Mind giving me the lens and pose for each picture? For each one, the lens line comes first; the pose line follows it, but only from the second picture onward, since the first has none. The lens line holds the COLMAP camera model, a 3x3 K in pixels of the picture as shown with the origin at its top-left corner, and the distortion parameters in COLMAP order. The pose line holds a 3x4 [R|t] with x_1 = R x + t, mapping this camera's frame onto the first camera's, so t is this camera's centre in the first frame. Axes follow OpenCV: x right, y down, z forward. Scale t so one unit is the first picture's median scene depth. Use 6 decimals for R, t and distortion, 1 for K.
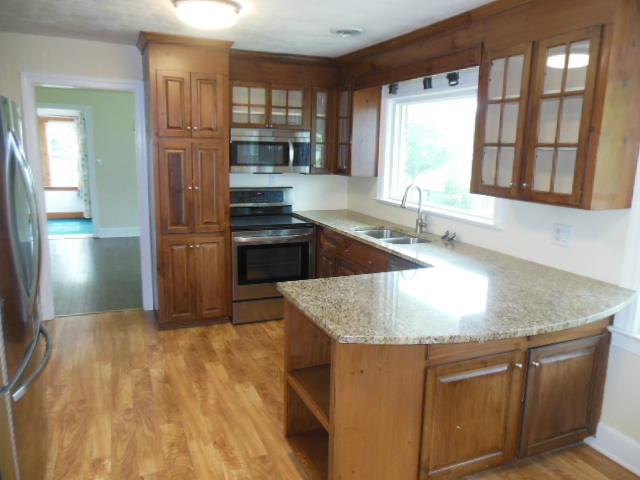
lens RADIAL K [[488.4, 0, 322.2], [0, 488.4, 239.1], [0, 0, 1]] dist [-0.025448, 0.036110]
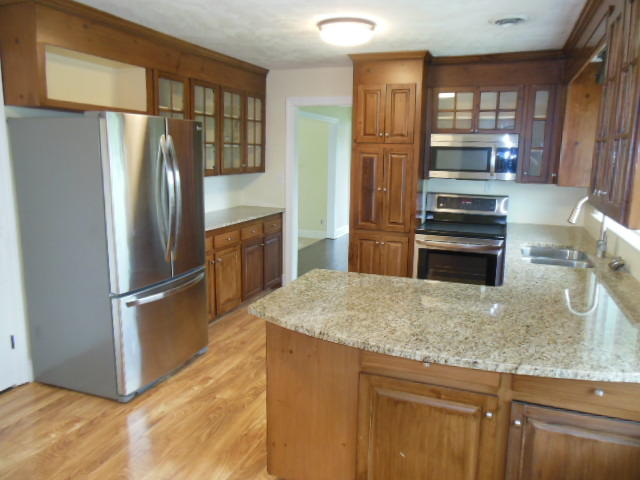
lens RADIAL K [[488.4, 0, 322.4], [0, 488.4, 240.3], [0, 0, 1]] dist [-0.025448, 0.036110]
pose [[0.719743, 0.114887, -0.684669, 0.397709], [-0.131325, 0.990937, 0.028226, -0.004893], [0.681707, 0.069599, 0.728308, 0.118444]]
